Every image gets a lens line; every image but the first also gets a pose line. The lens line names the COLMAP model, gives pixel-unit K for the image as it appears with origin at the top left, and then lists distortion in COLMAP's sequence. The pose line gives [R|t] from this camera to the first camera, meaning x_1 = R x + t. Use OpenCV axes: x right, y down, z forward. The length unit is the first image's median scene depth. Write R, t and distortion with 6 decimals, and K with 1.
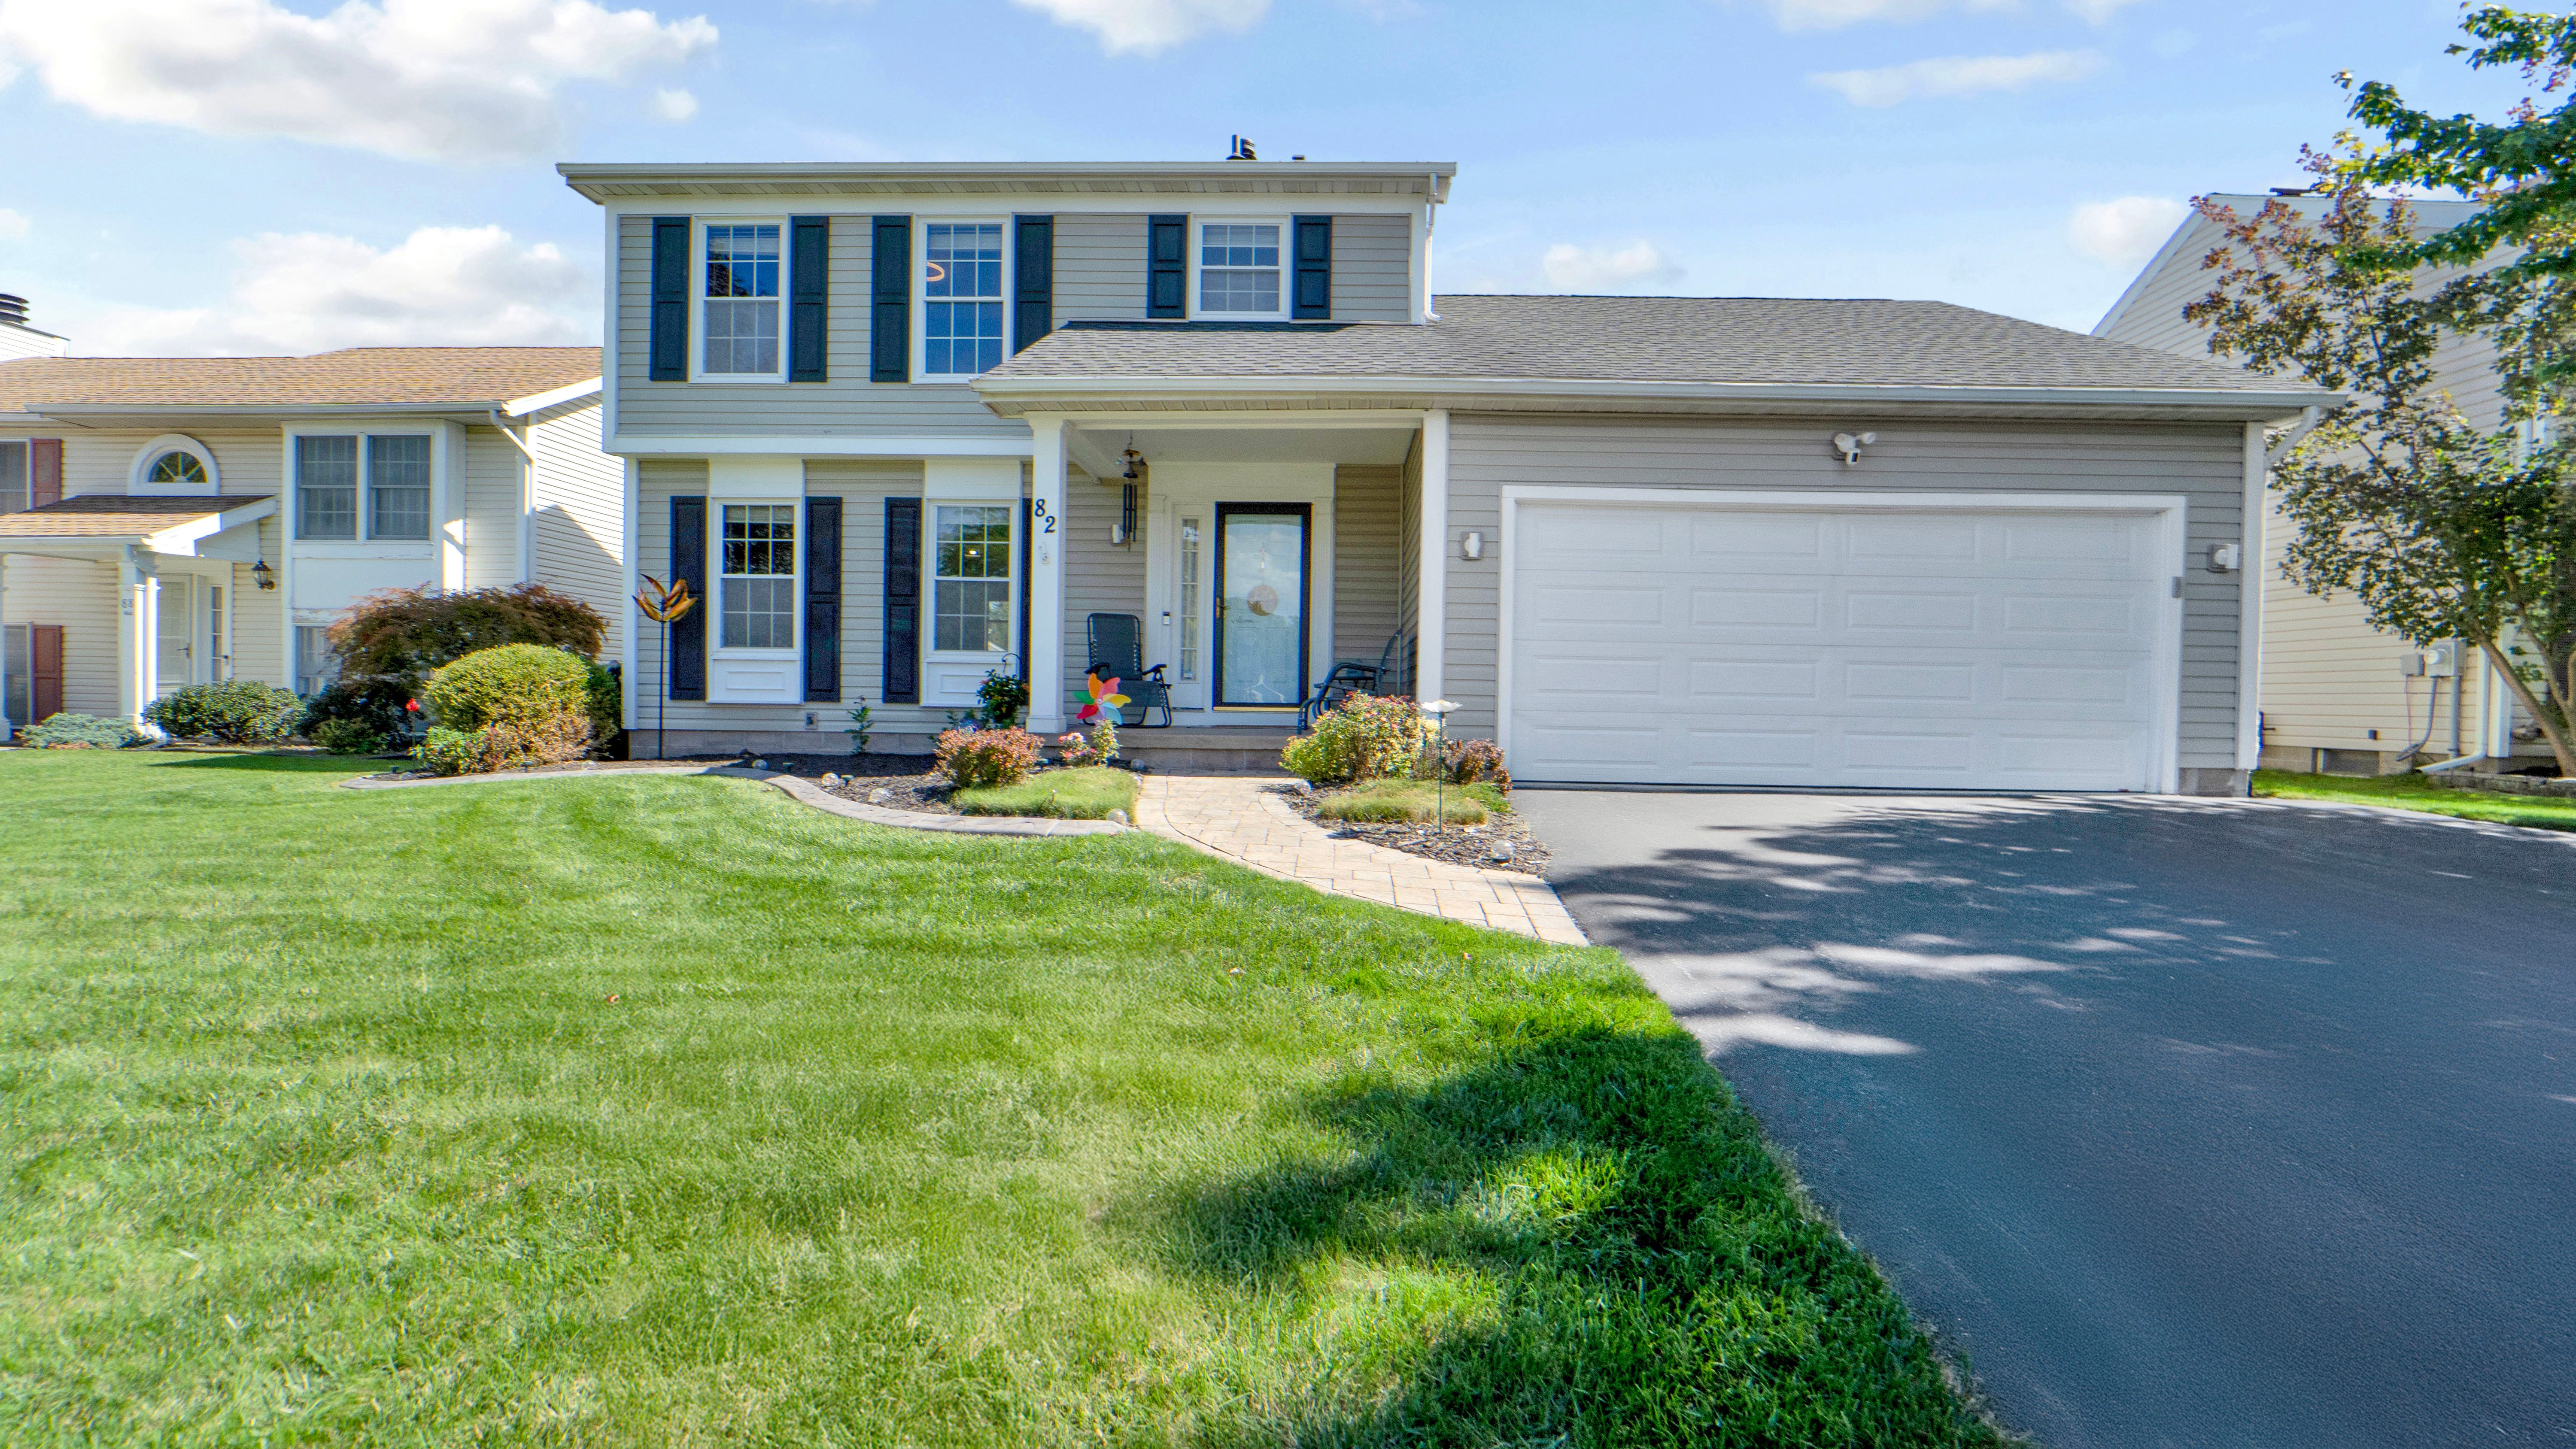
lens RADIAL K [[1044.8, 0, 1312.7], [0, 1044.8, 720.6], [0, 0, 1]] dist [-0.019127, -0.002089]
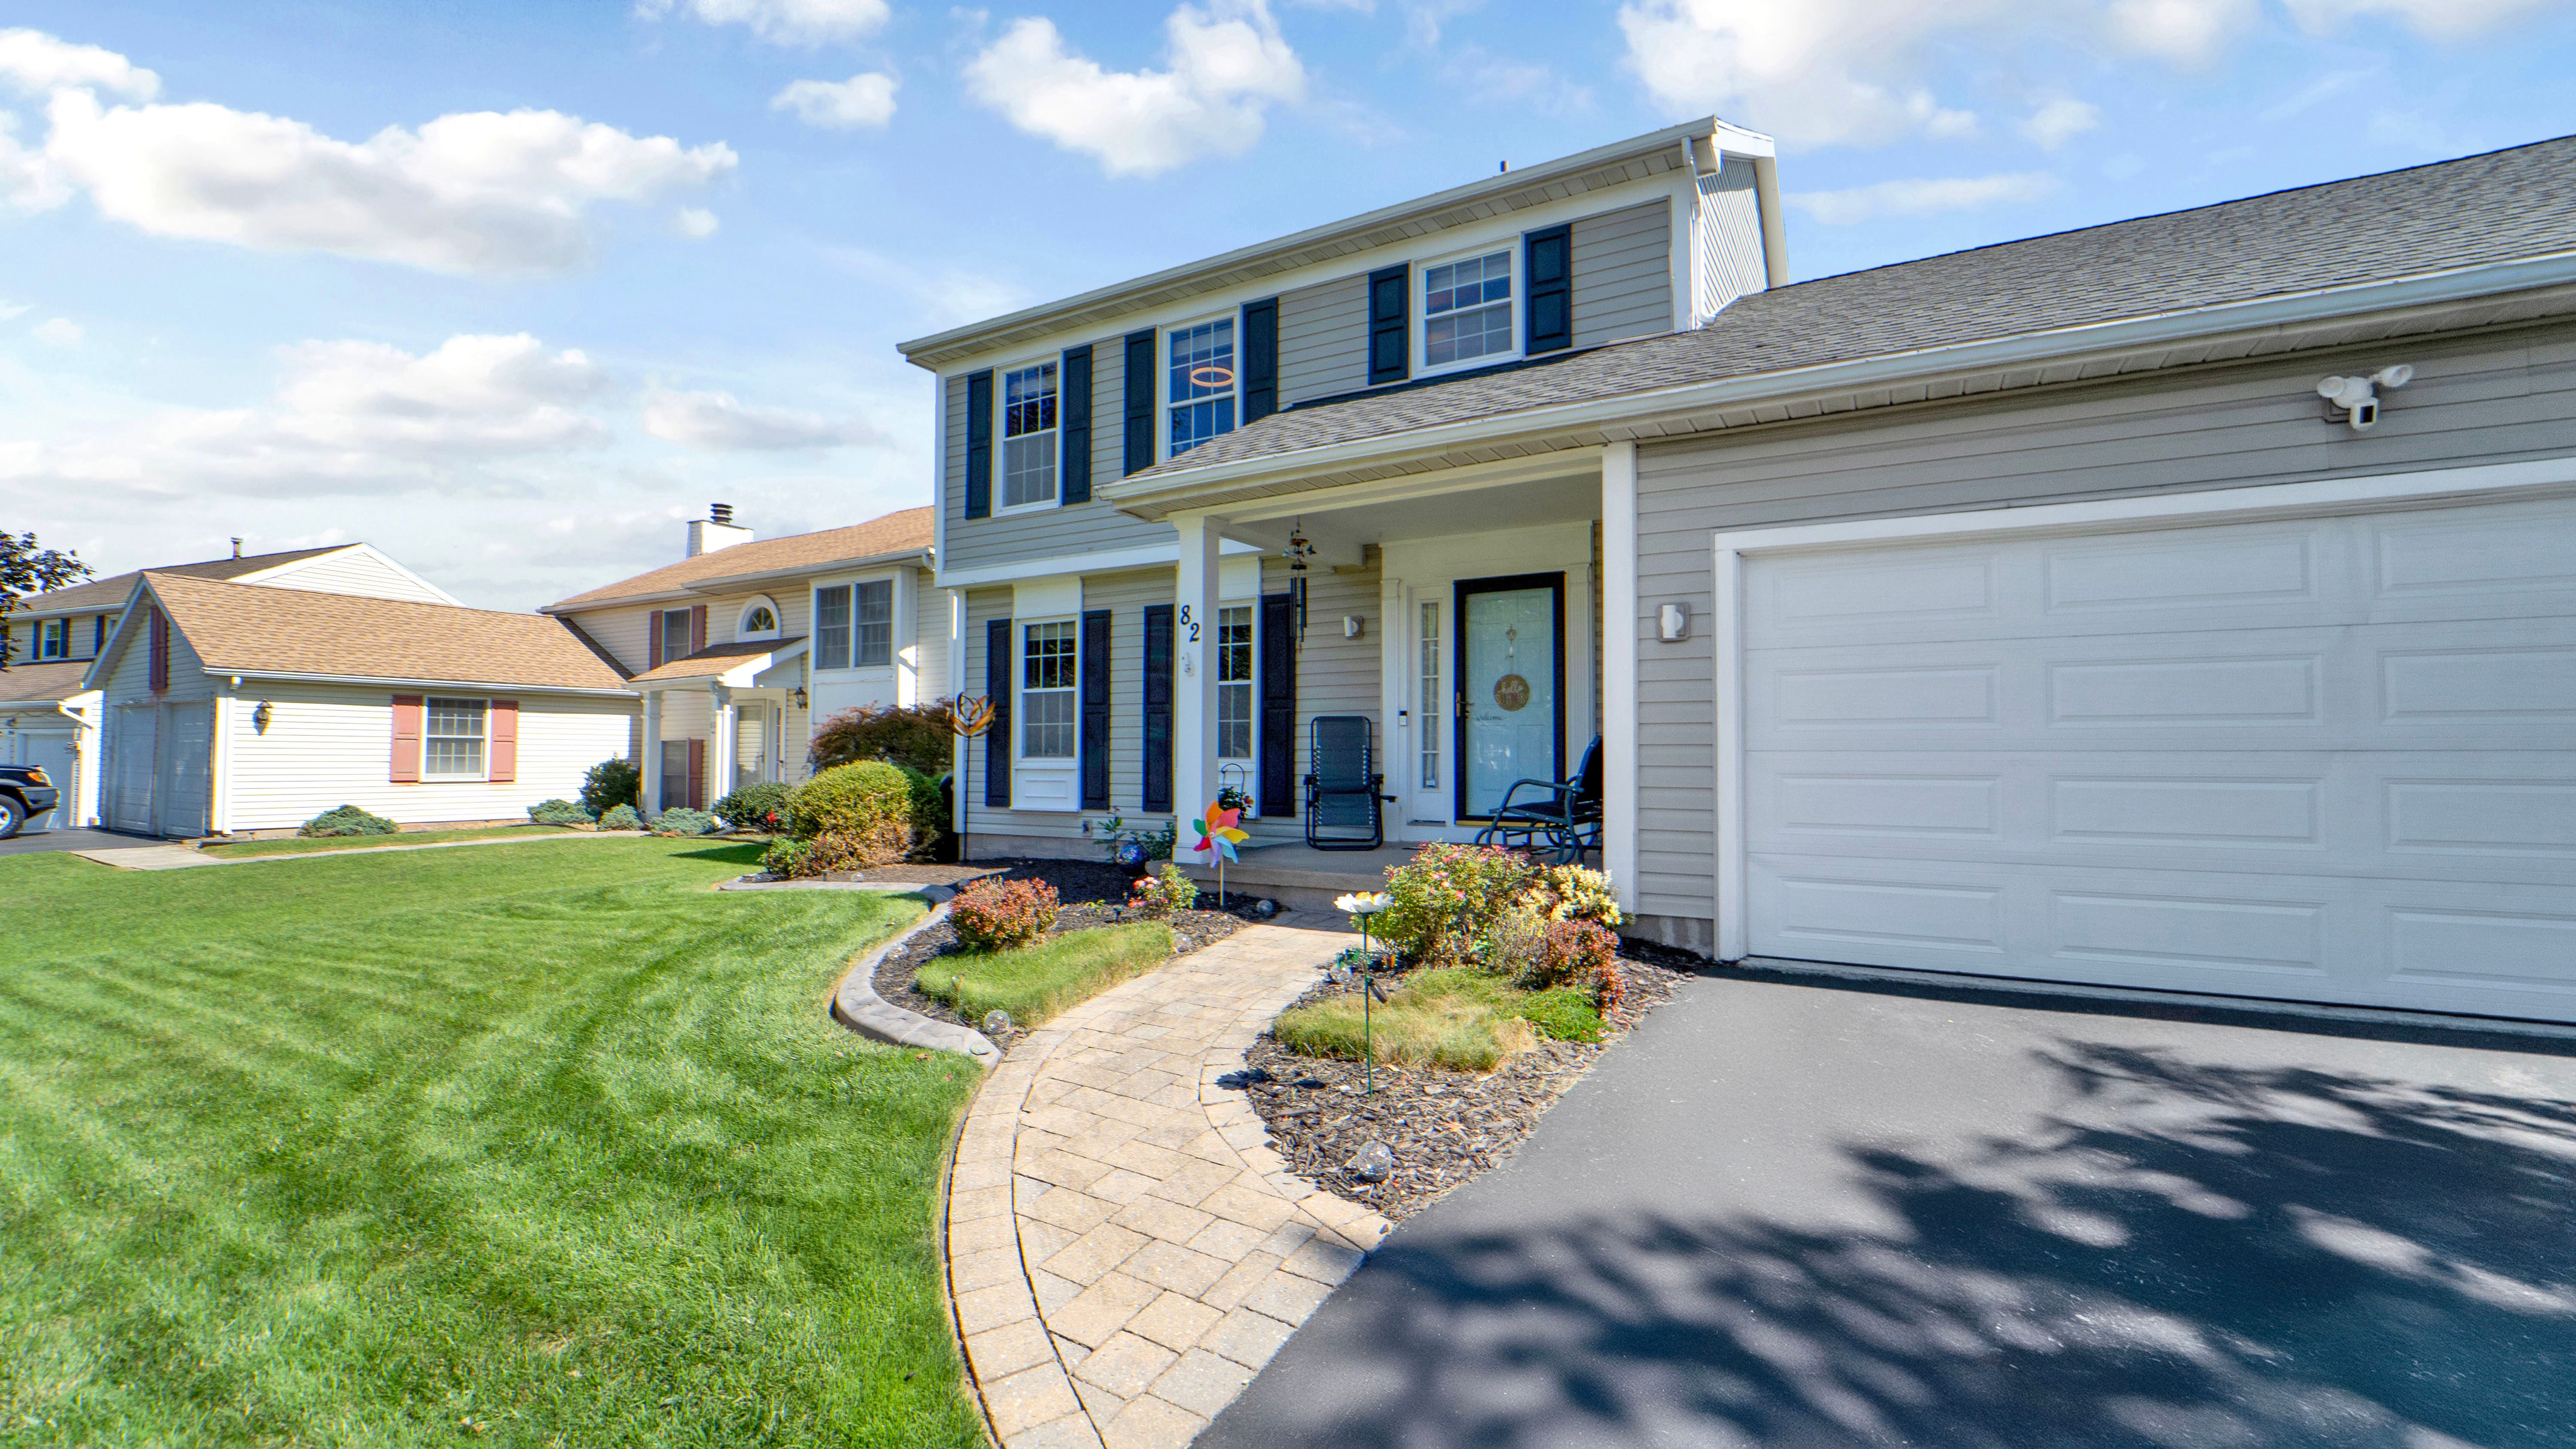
lens RADIAL K [[1044.8, 0, 1312.7], [0, 1044.8, 720.6], [0, 0, 1]] dist [-0.019127, -0.002089]
pose [[0.883316, -0.031261, -0.467735, 0.206387], [0.003439, 0.998179, -0.060217, -0.044619], [0.468766, 0.051582, 0.881815, 0.198584]]
